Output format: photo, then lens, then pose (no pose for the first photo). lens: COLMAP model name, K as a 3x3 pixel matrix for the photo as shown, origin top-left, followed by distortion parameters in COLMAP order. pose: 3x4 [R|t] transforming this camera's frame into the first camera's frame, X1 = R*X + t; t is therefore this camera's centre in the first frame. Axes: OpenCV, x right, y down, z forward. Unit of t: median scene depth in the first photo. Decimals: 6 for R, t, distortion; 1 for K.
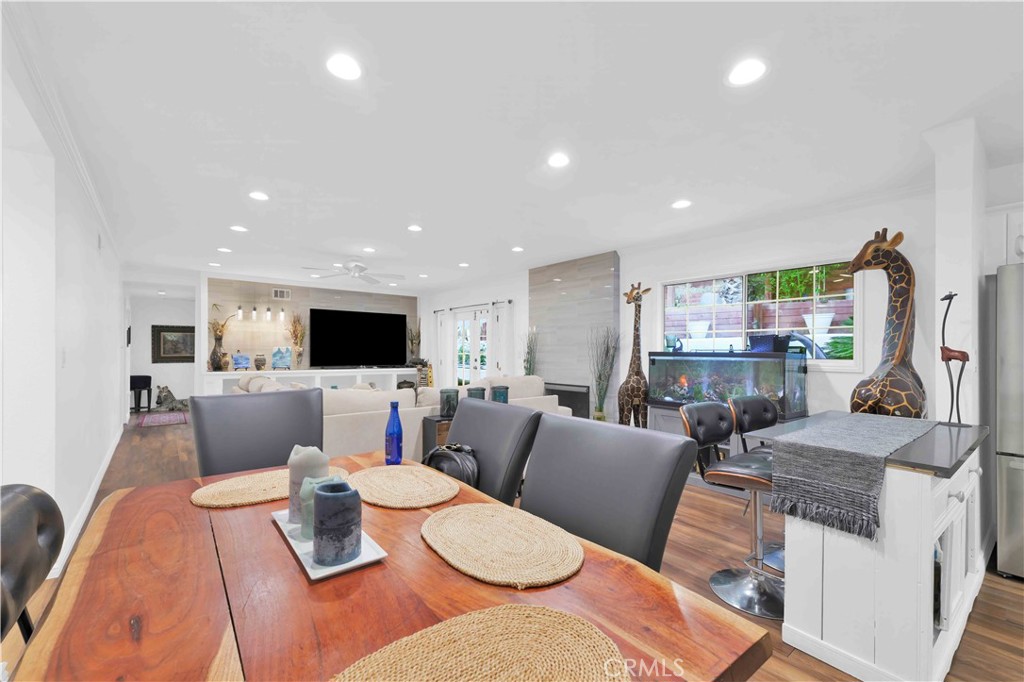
lens RADIAL K [[431.8, 0, 514.0], [0, 431.8, 349.2], [0, 0, 1]] dist [0.005085, -0.000075]
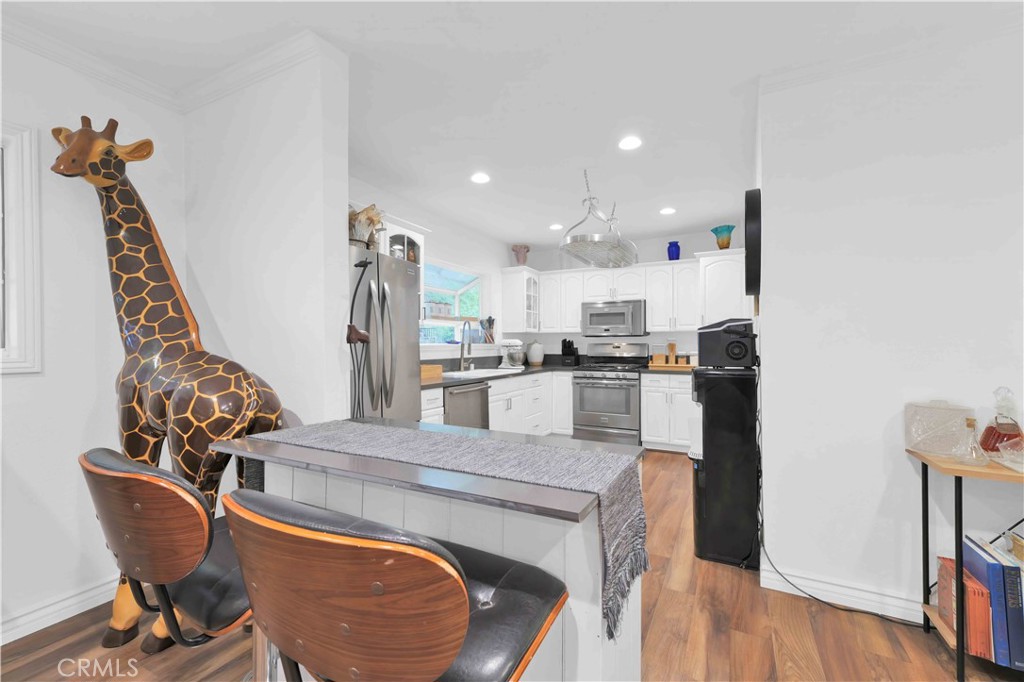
lens RADIAL K [[429.6, 0, 515.5], [0, 429.6, 346.6], [0, 0, 1]] dist [0.007346, 0.000174]
pose [[-0.406135, -0.004164, 0.913803, 0.044402], [-0.002802, 0.999991, 0.003311, 0.008900], [-0.913809, -0.001215, -0.406143, 0.310403]]
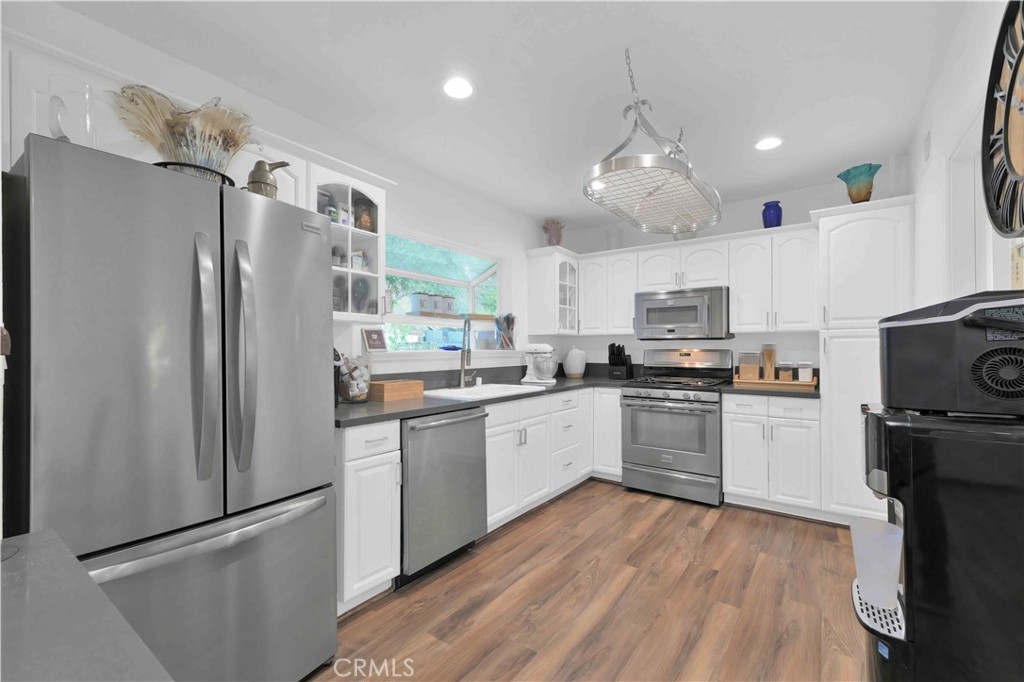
lens RADIAL K [[431.8, 0, 514.0], [0, 431.8, 349.2], [0, 0, 1]] dist [0.005085, -0.000075]
pose [[-0.266683, -0.001015, 0.963784, 0.178620], [-0.003668, 0.999993, 0.000039, 0.006193], [-0.963777, -0.003525, -0.266685, 0.207404]]
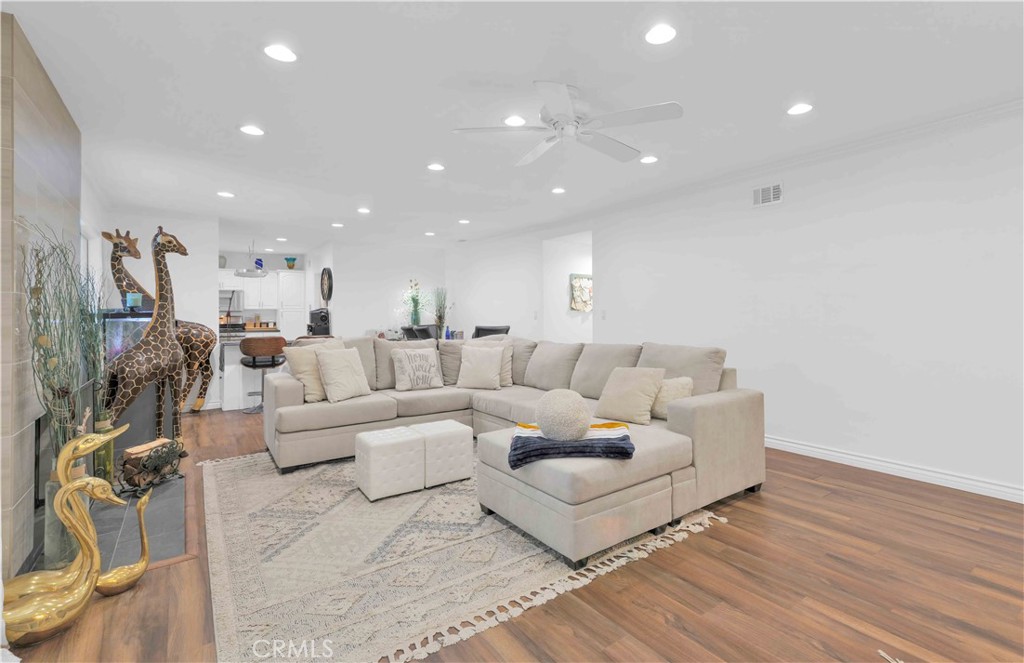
lens RADIAL K [[475.5, 0, 546.7], [0, 475.5, 310.5], [0, 0, 1]] dist [-0.001025, -0.000144]
pose [[-0.999682, 0.005335, 0.024647, -0.262648], [0.005050, 0.999920, -0.011628, 0.009885], [-0.024707, -0.011499, -0.999629, 1.085282]]
